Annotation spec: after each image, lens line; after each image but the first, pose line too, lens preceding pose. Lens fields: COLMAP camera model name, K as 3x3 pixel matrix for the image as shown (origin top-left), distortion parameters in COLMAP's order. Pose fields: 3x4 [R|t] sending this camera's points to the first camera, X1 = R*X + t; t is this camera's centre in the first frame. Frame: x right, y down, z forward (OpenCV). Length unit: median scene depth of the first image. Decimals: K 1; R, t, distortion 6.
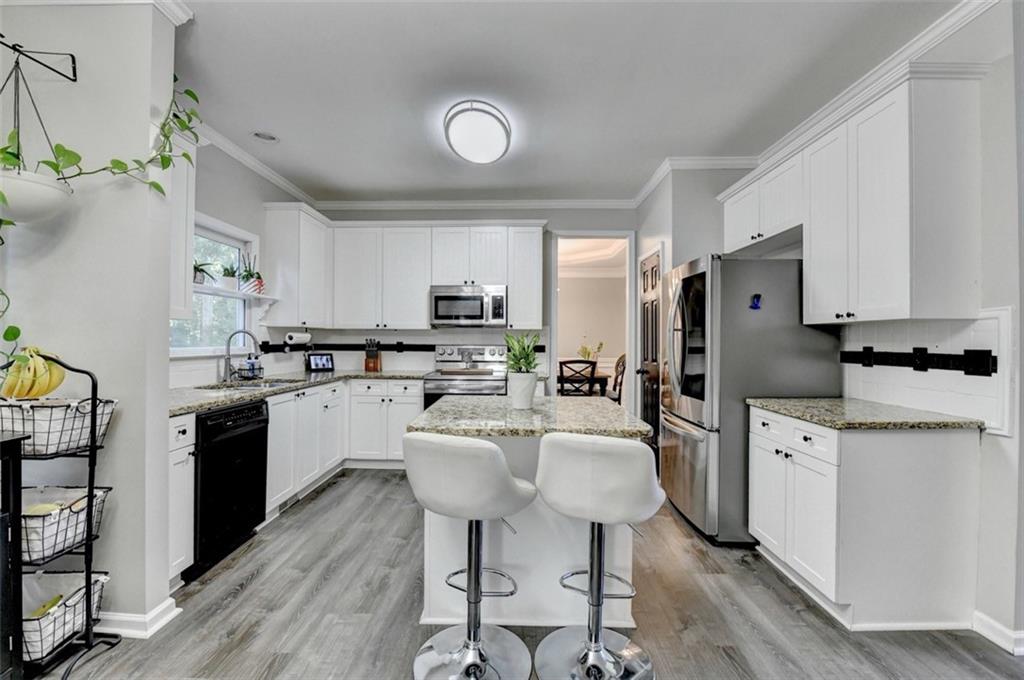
lens RADIAL K [[425.3, 0, 504.1], [0, 425.3, 339.1], [0, 0, 1]] dist [-0.010591, -0.006101]
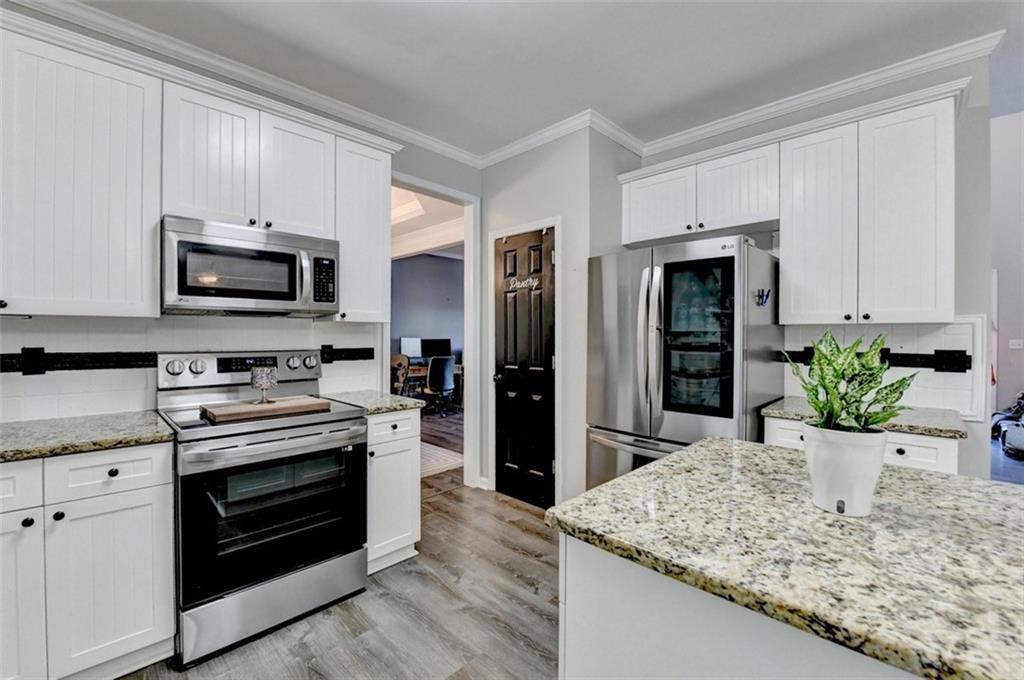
lens RADIAL K [[425.3, 0, 504.1], [0, 425.3, 339.1], [0, 0, 1]] dist [-0.010591, -0.006101]
pose [[0.687325, -0.008523, 0.726300, -0.278844], [-0.002192, 0.999902, 0.013809, -0.009138], [-0.726347, -0.011083, 0.687239, 0.527940]]
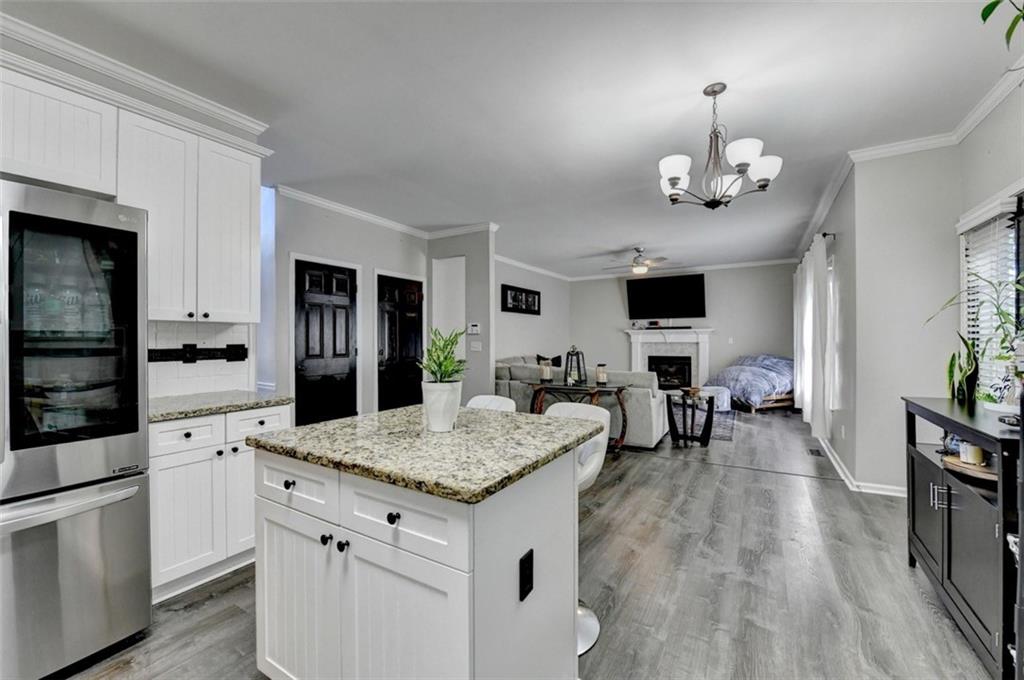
lens RADIAL K [[422.6, 0, 492.1], [0, 422.6, 338.2], [0, 0, 1]] dist [-0.011086, -0.000064]
pose [[-0.855847, -0.002270, 0.517224, -0.228732], [-0.003476, 0.999993, -0.001363, 0.000701], [-0.517218, -0.002965, -0.855849, 0.879642]]
